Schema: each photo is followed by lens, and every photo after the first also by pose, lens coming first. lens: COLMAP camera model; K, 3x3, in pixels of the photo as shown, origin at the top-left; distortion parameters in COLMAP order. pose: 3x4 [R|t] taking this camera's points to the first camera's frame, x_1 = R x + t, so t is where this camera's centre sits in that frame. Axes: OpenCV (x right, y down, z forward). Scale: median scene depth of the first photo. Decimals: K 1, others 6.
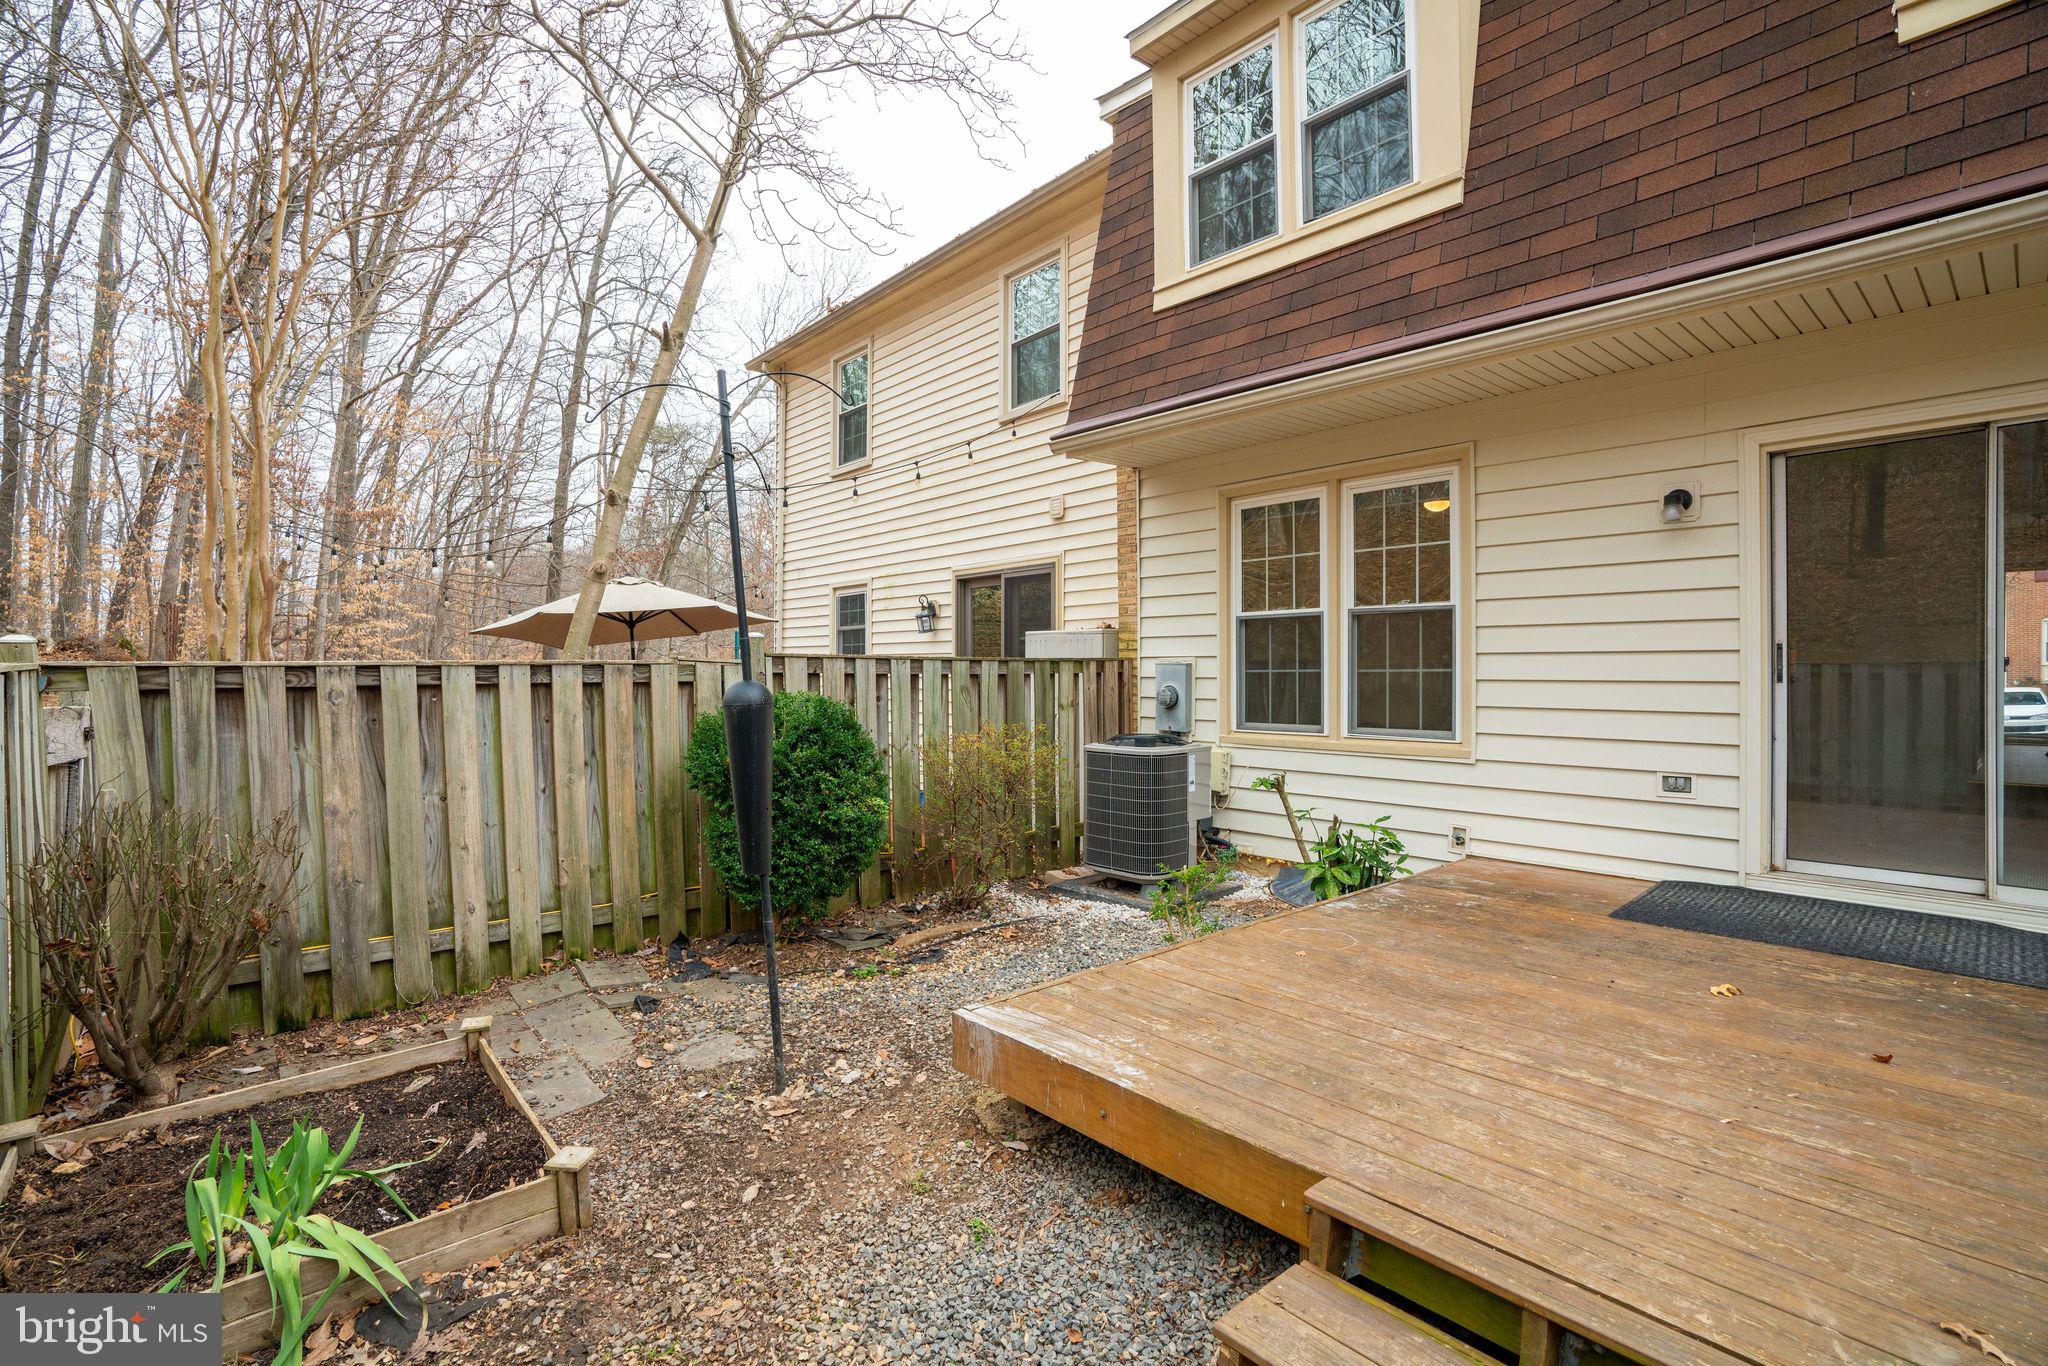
lens RADIAL K [[931.0, 0, 1022.7], [0, 931.0, 664.4], [0, 0, 1]] dist [-0.000275, 0.000843]
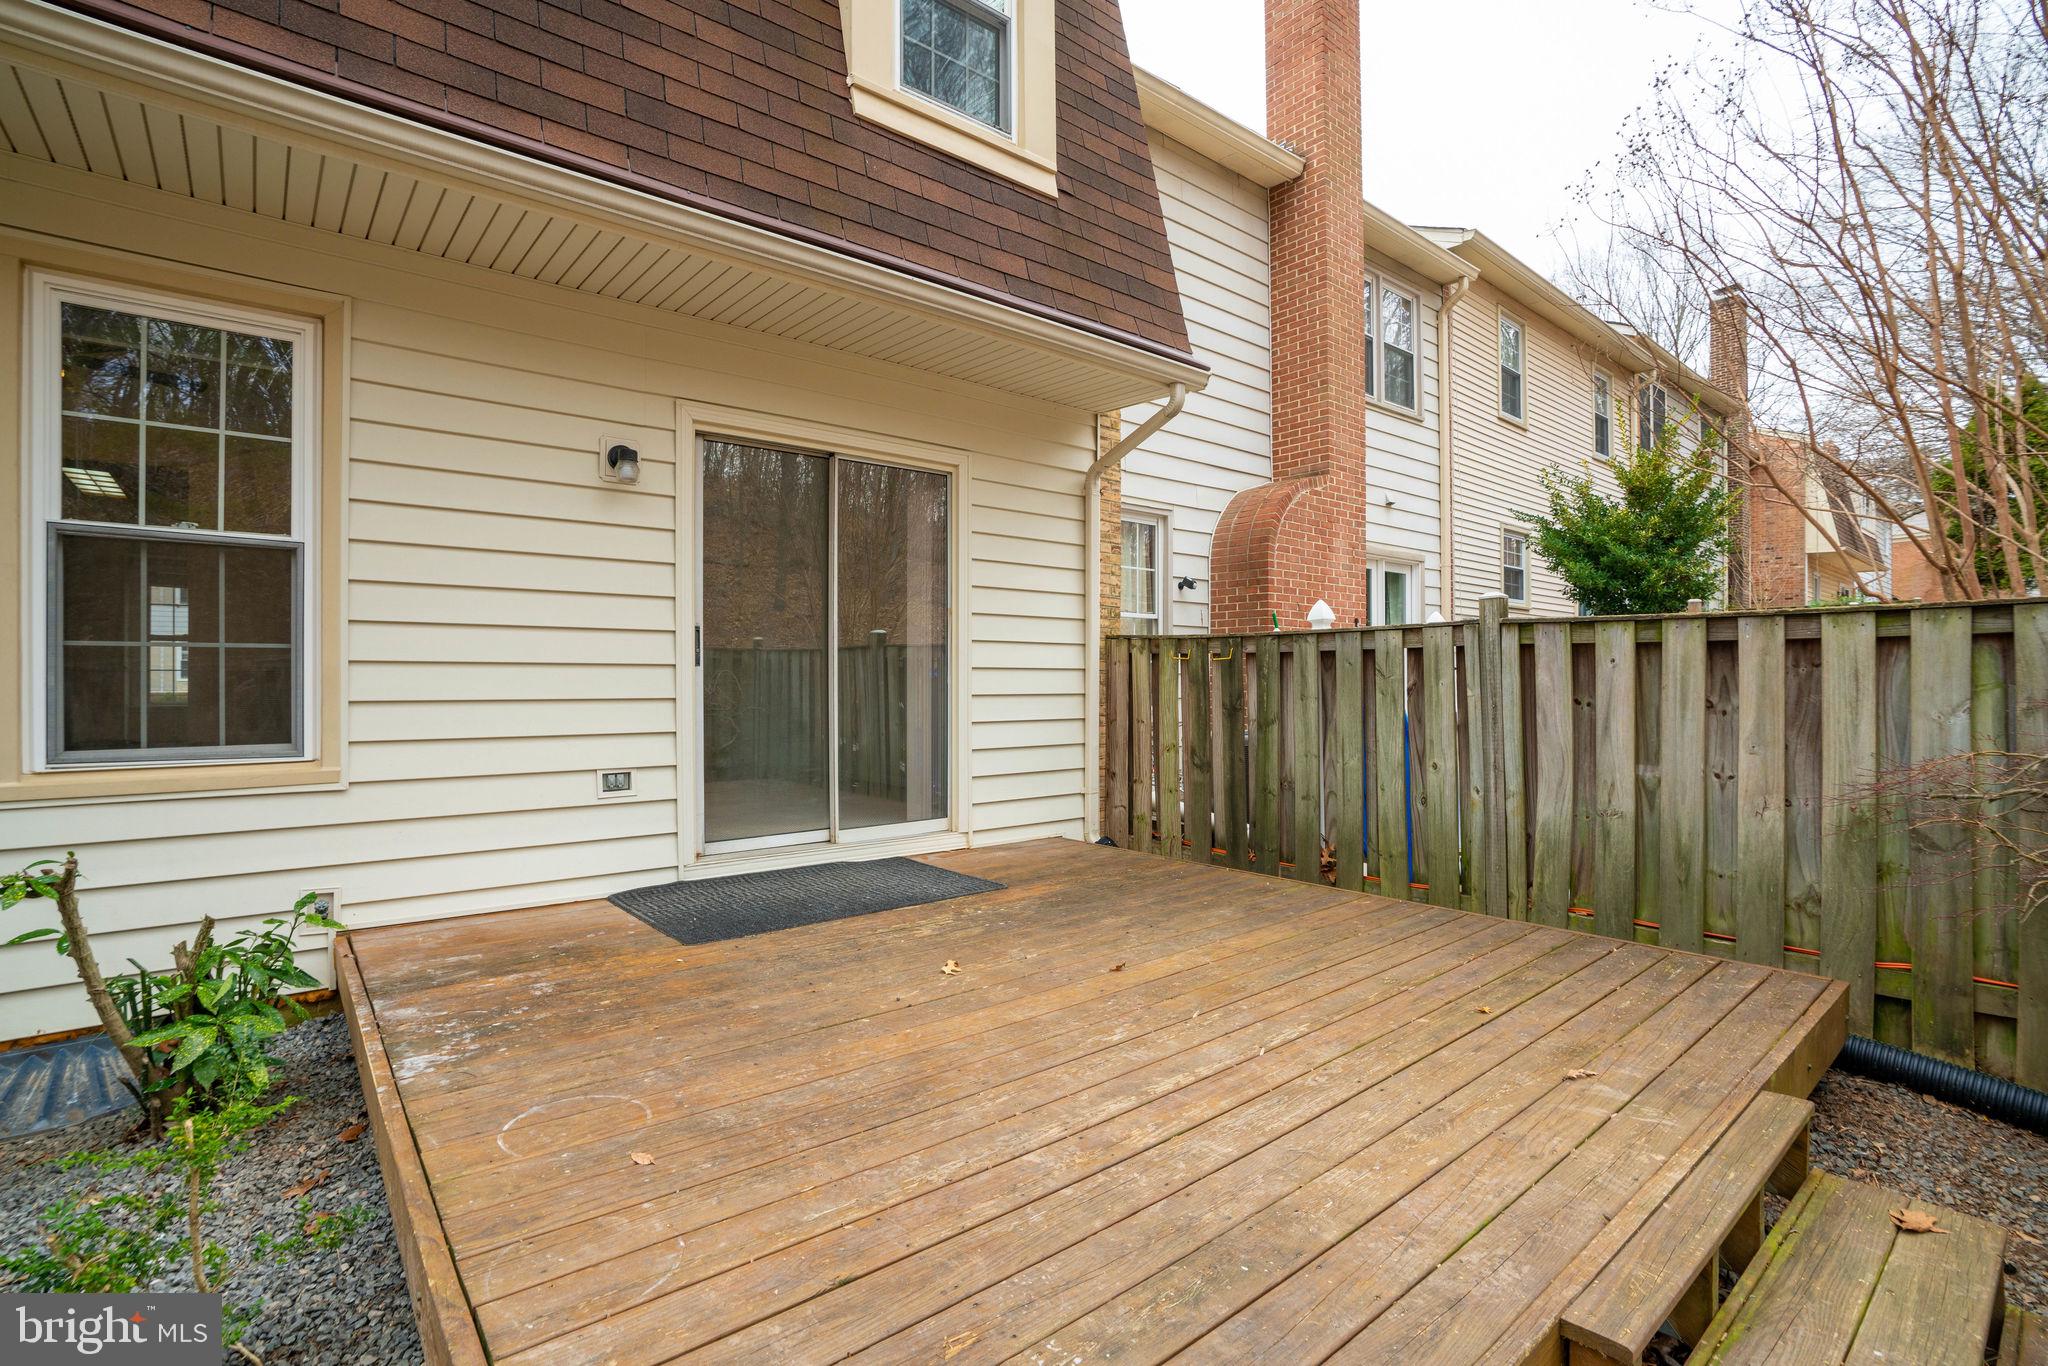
lens RADIAL K [[951.7, 0, 1024.0], [0, 951.7, 683.0], [0, 0, 1]] dist [-0.057054, 0.000596]
pose [[0.044015, -0.001338, 0.999030, -0.177077], [-0.010155, 0.999947, 0.001787, 0.033462], [-0.998979, -0.010224, 0.043999, 0.636306]]
